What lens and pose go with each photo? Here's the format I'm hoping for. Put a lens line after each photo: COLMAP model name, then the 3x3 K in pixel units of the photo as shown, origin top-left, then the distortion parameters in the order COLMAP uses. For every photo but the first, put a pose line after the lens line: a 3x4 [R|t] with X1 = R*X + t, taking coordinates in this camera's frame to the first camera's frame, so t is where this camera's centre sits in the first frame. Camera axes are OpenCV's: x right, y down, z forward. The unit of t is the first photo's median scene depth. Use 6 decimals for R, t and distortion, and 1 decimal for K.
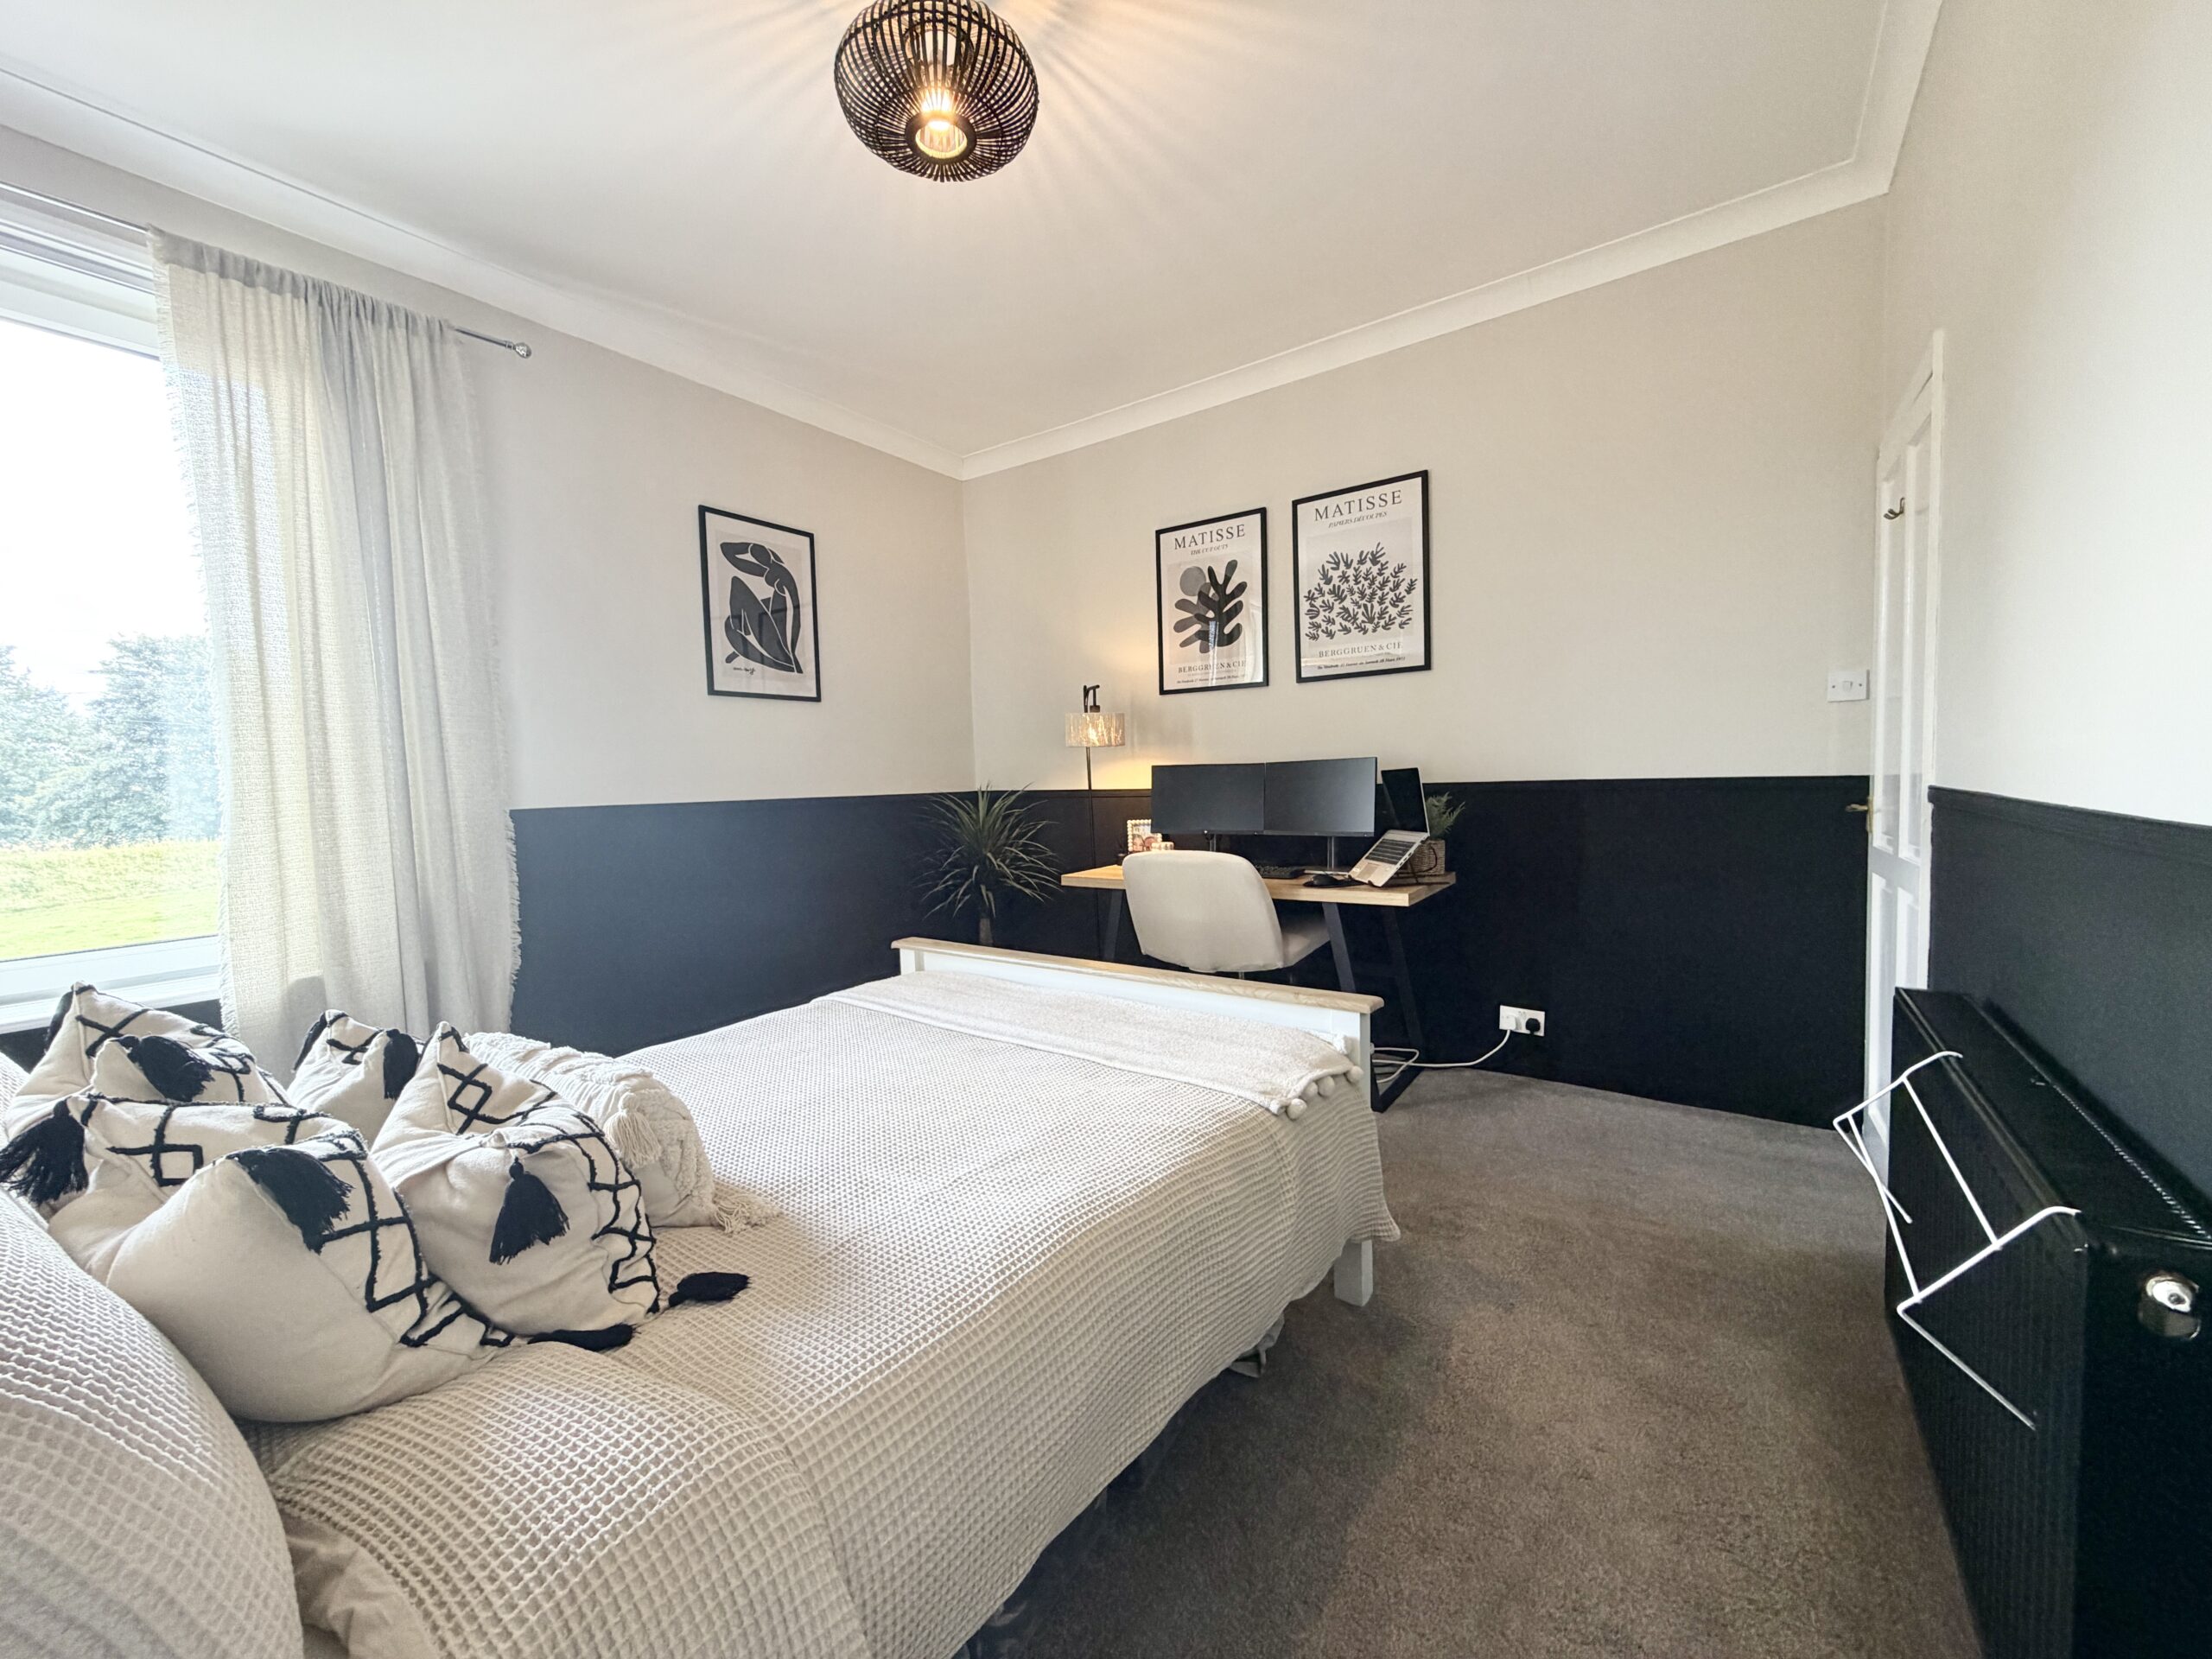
lens RADIAL K [[872.8, 0, 1097.6], [0, 872.8, 826.6], [0, 0, 1]] dist [-0.001022, -0.000130]
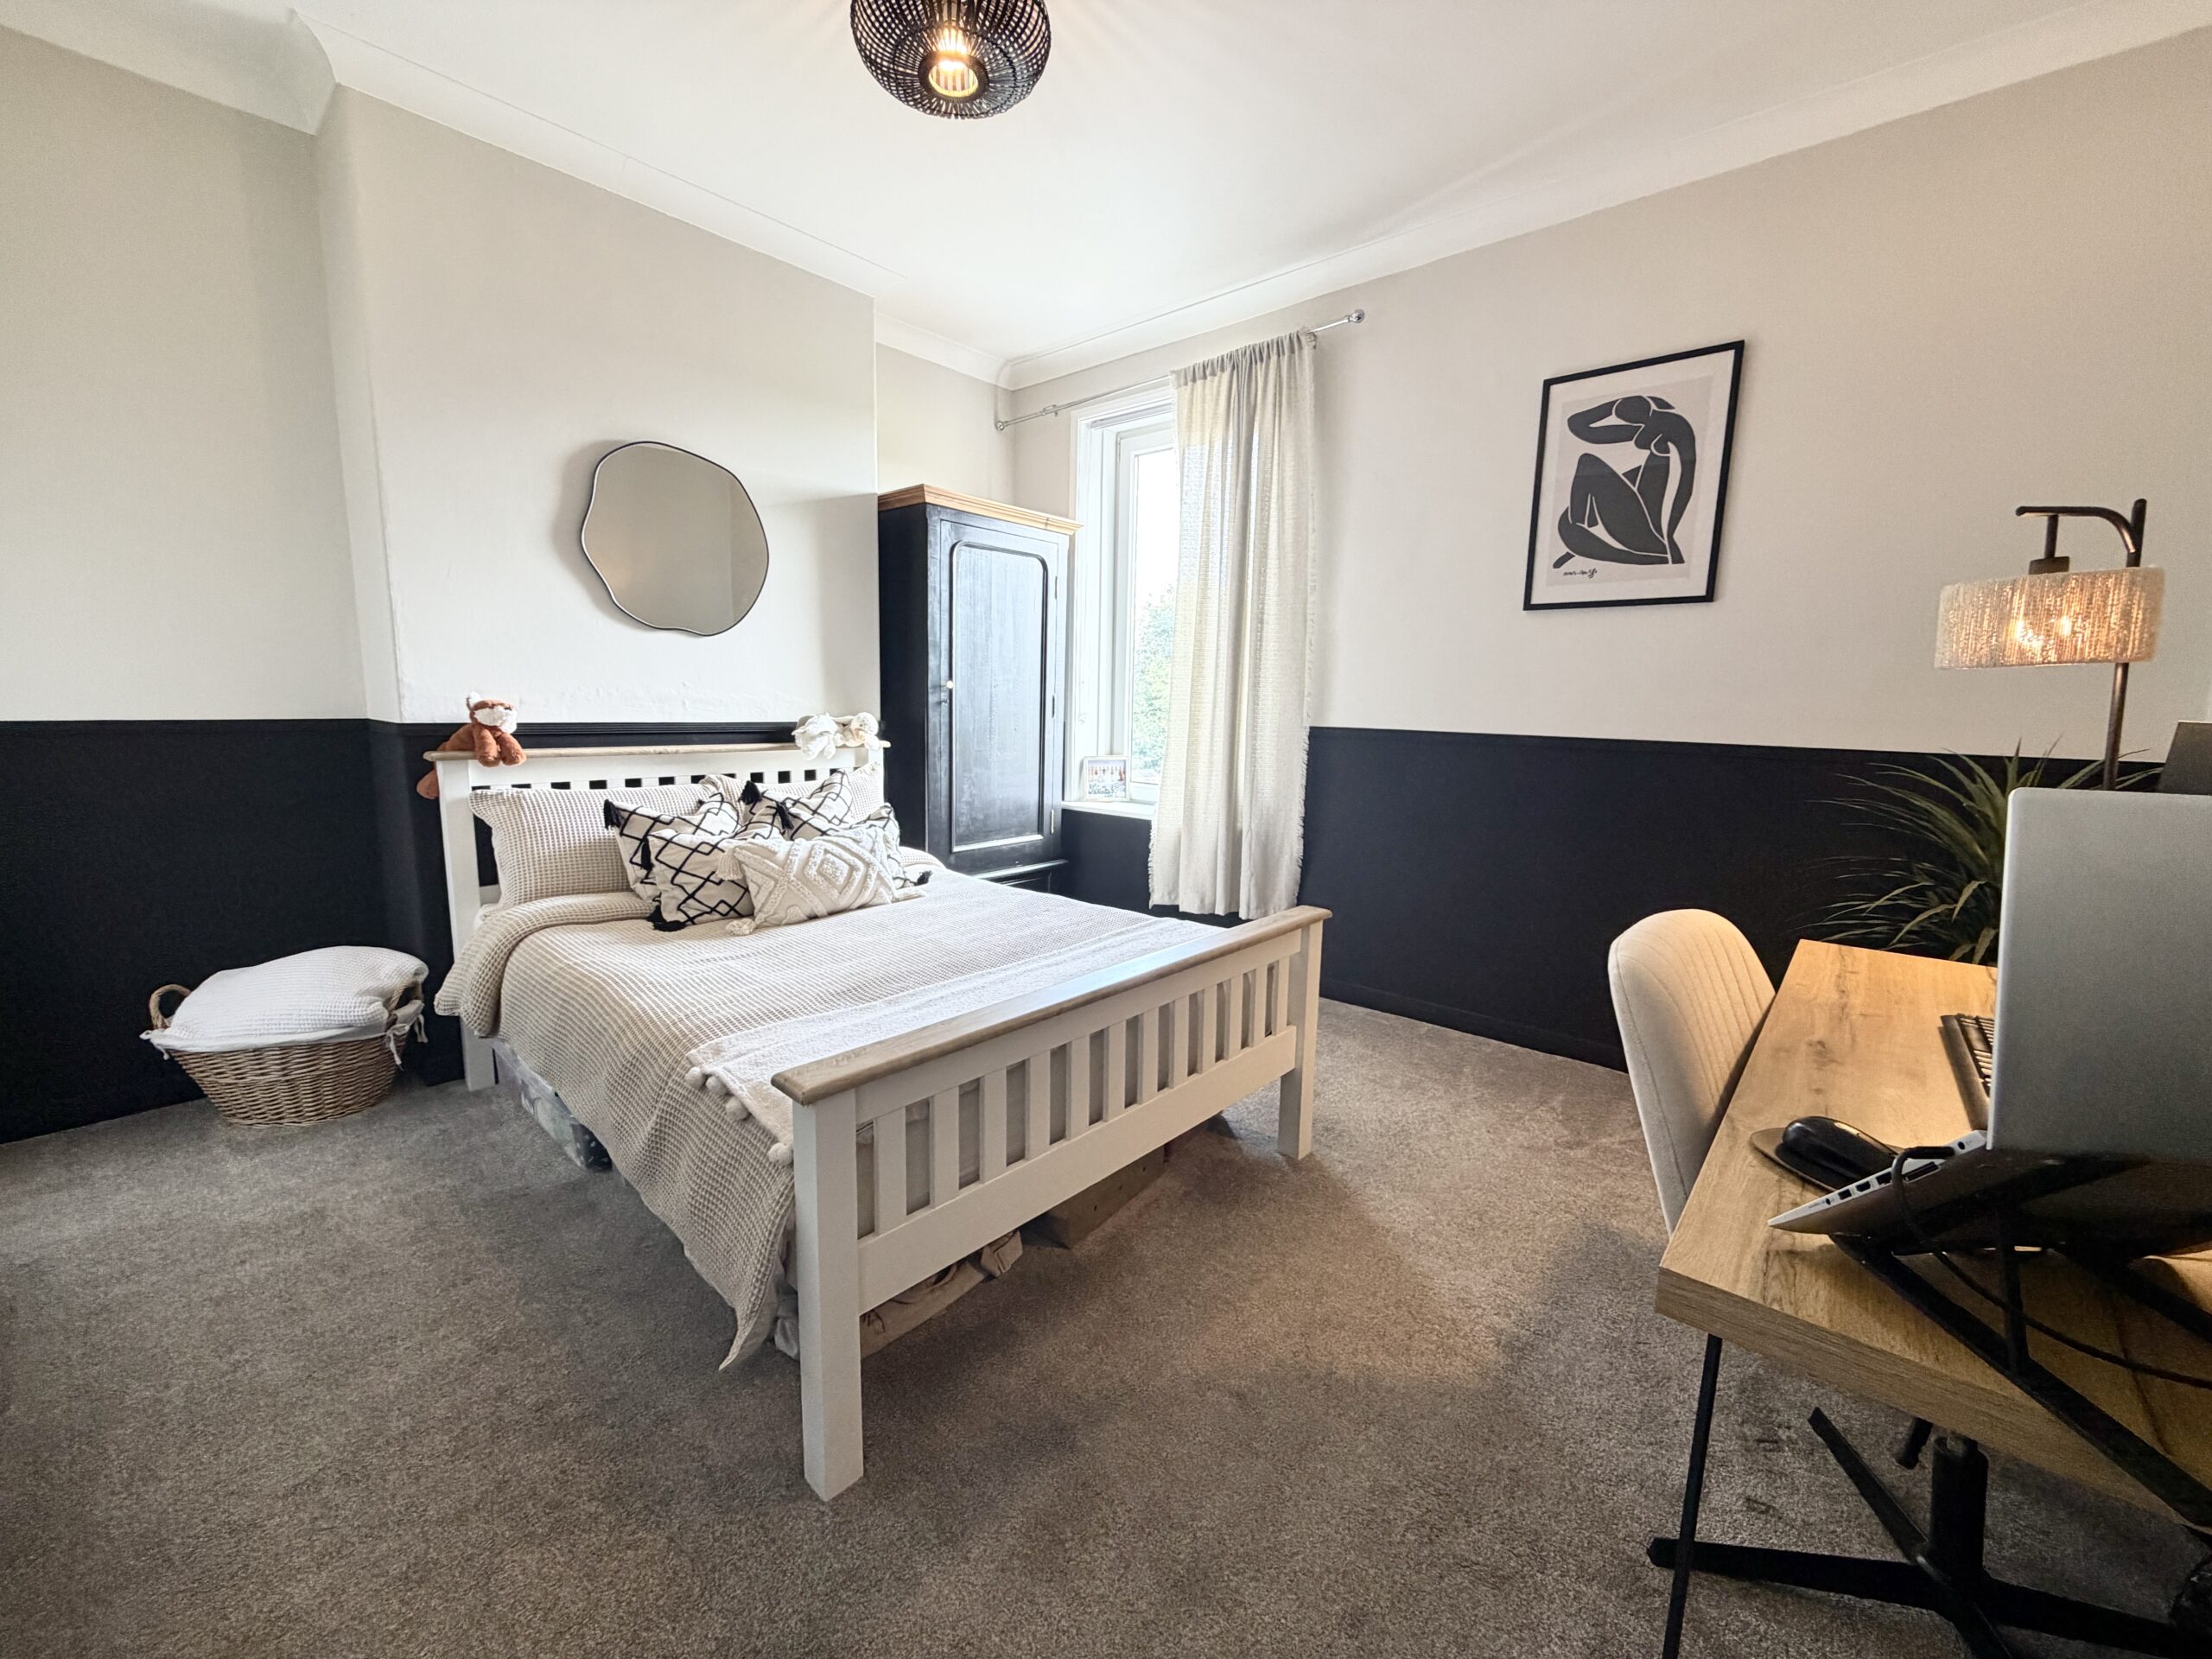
lens RADIAL K [[872.8, 0, 1097.6], [0, 872.8, 826.6], [0, 0, 1]] dist [-0.001022, -0.000130]
pose [[-0.106024, 0.169967, -0.979730, 0.464076], [-0.077944, 0.980831, 0.178593, -0.060723], [0.991304, 0.095299, -0.090744, 0.660510]]
